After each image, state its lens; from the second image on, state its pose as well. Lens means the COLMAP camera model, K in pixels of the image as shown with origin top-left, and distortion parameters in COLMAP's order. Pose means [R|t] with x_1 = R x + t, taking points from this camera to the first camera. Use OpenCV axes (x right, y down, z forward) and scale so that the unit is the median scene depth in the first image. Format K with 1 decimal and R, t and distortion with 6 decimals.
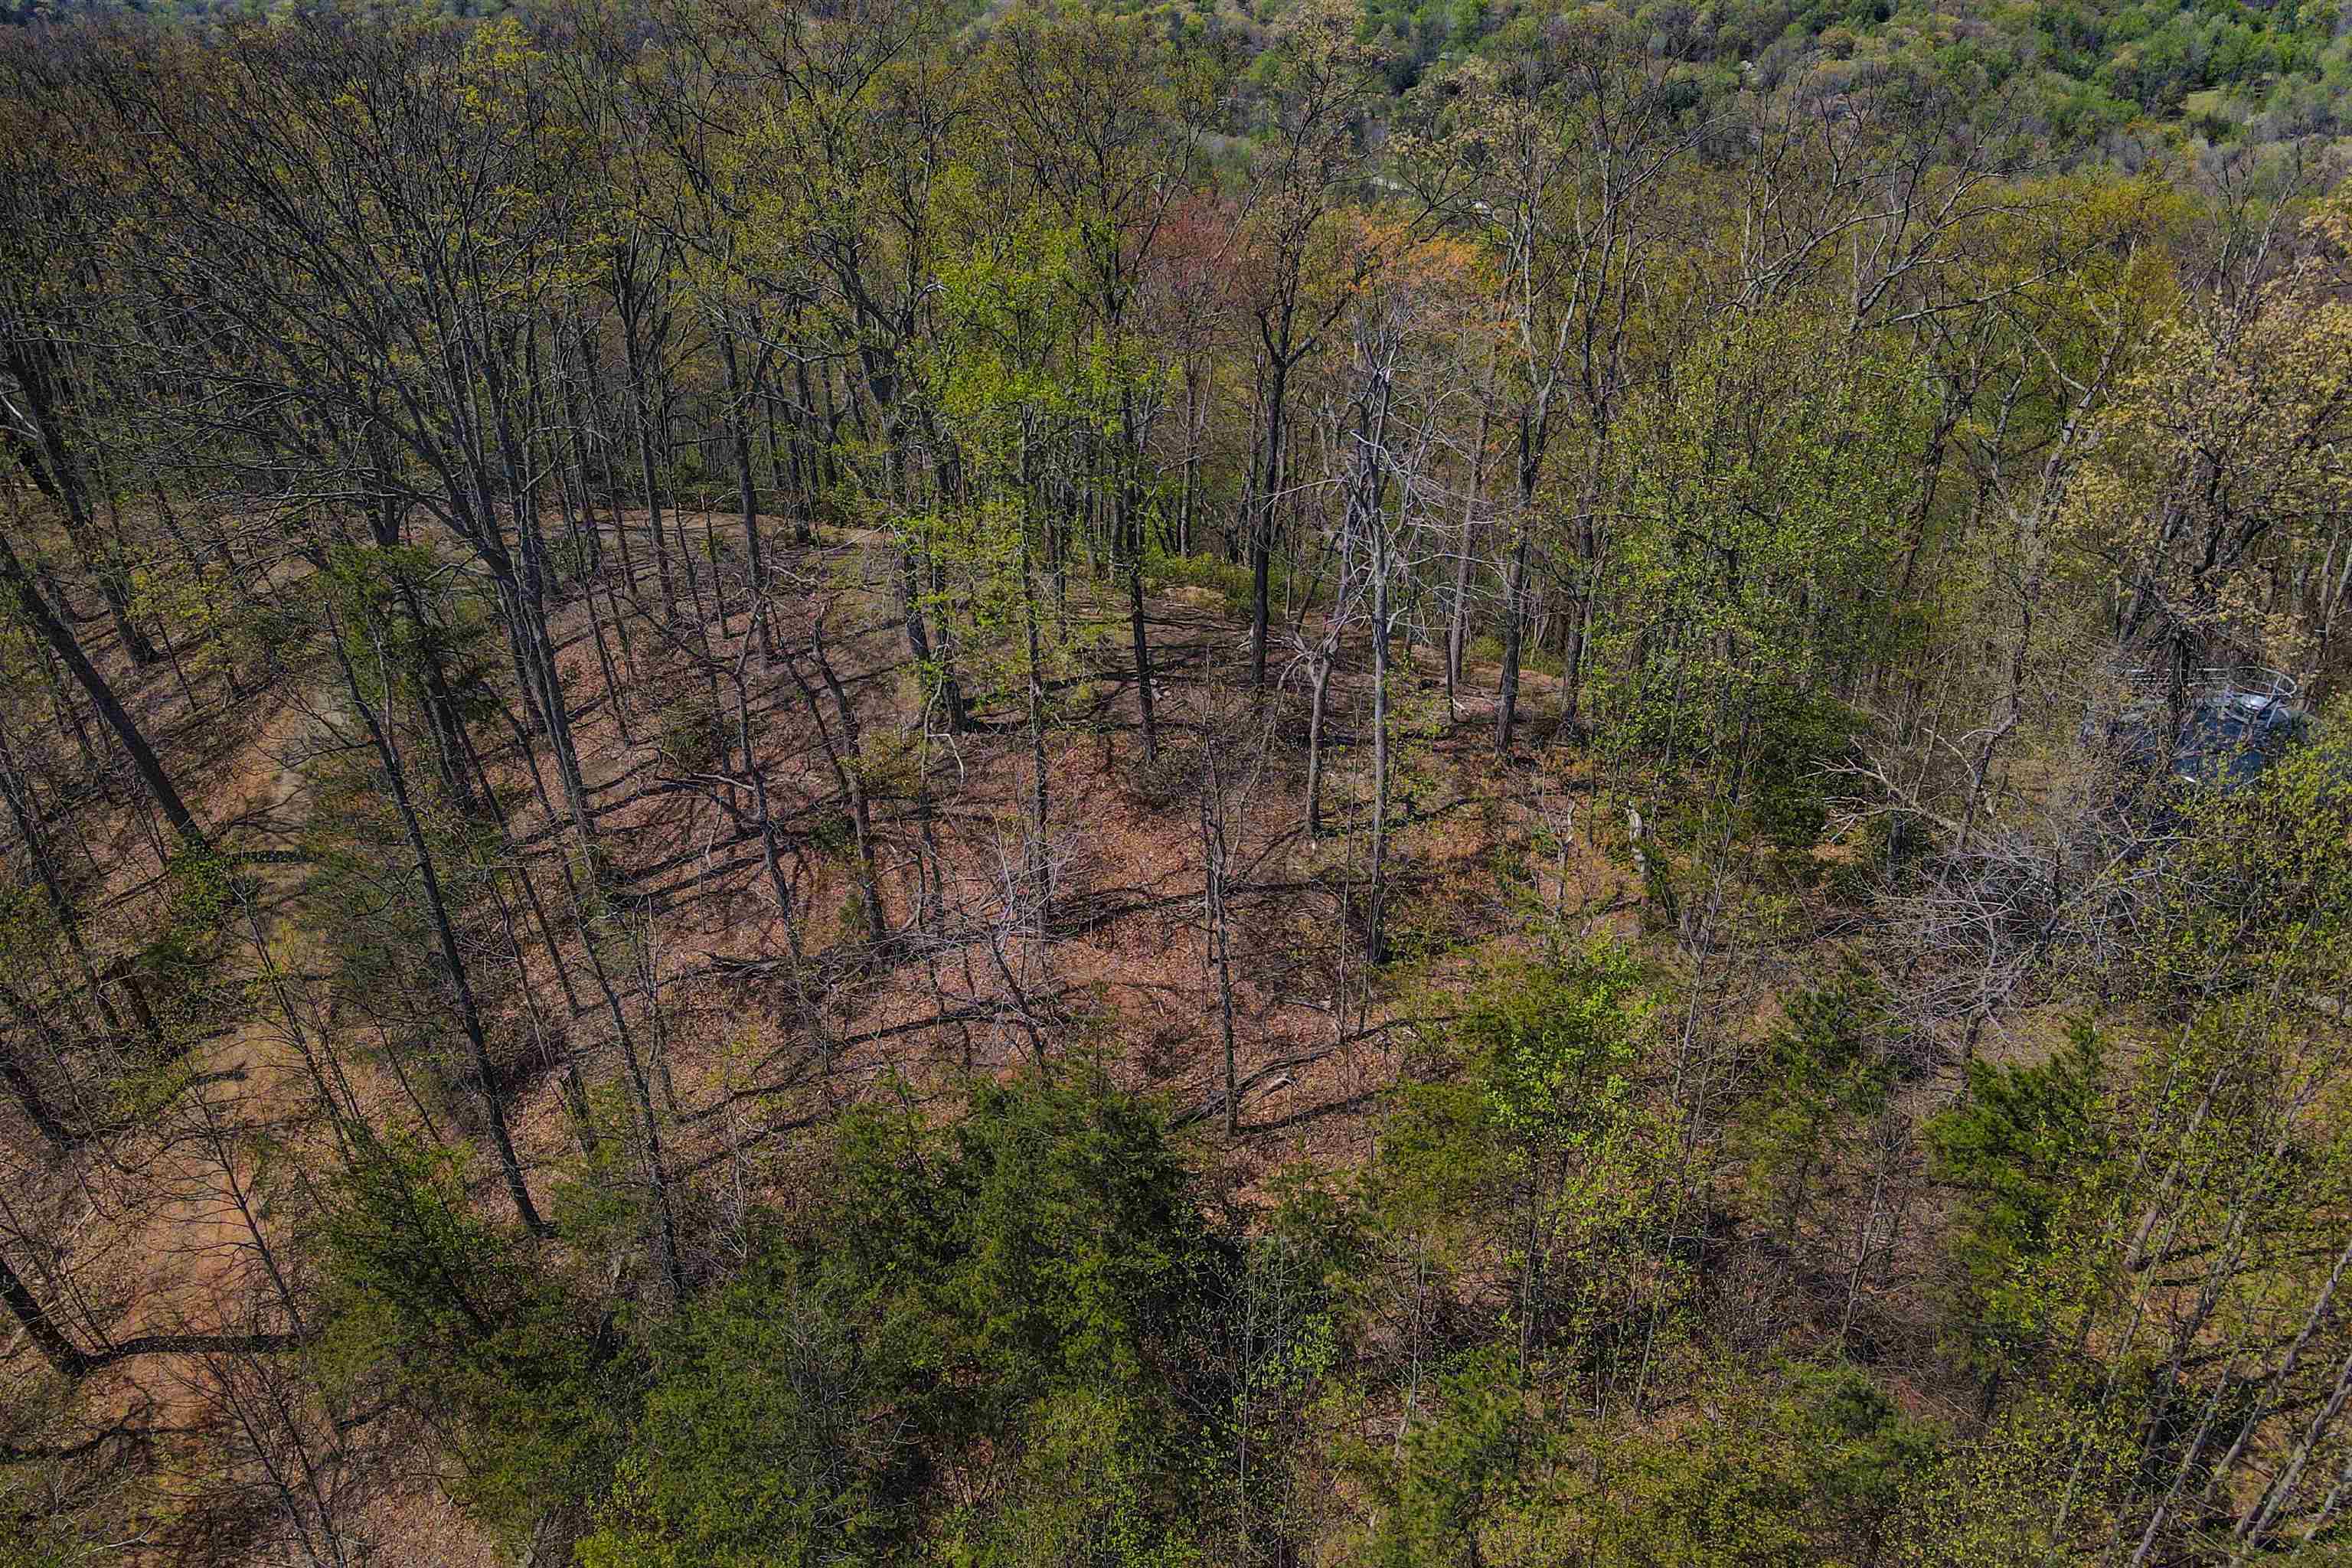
lens RADIAL K [[1732.0, 0, 1163.8], [0, 1732.0, 777.4], [0, 0, 1]] dist [0.012336, 0.000043]
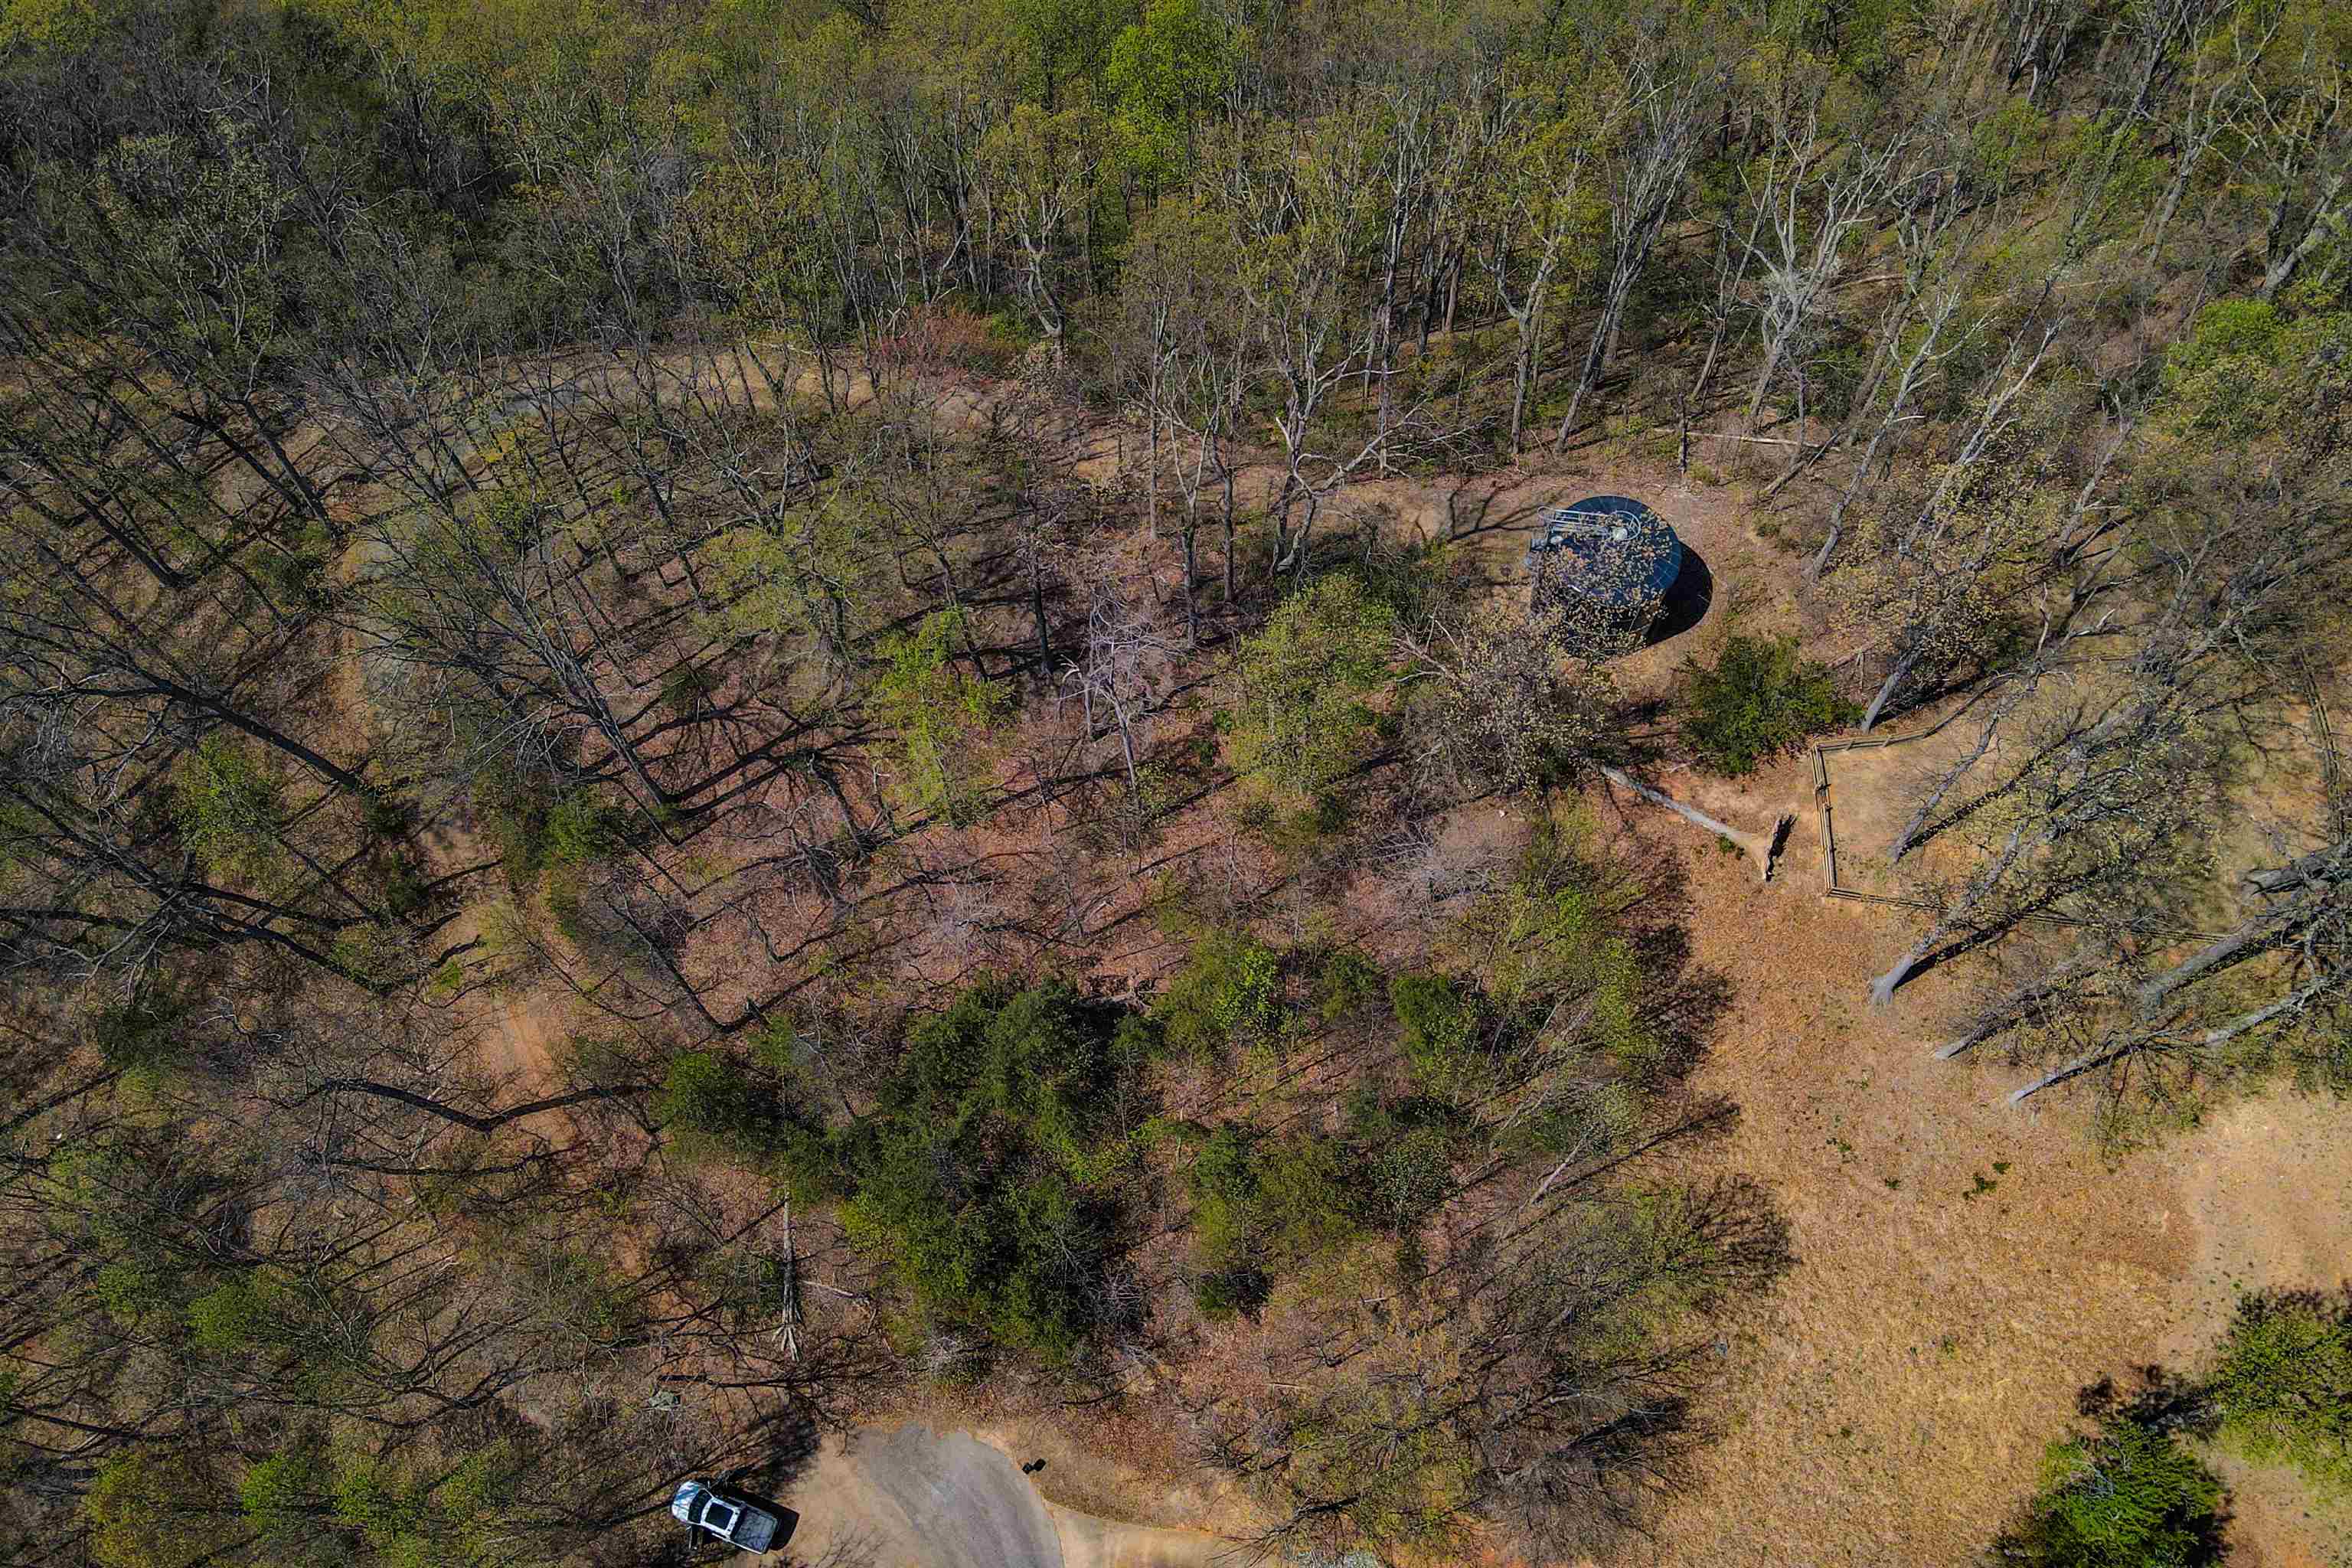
lens RADIAL K [[1732.0, 0, 1177.2], [0, 1732.0, 788.8], [0, 0, 1]] dist [0.012336, 0.000043]
pose [[0.973843, -0.203937, 0.100200, -0.017828], [0.124442, 0.847646, 0.515761, -0.846701], [-0.190117, -0.489801, 0.850853, -0.549442]]
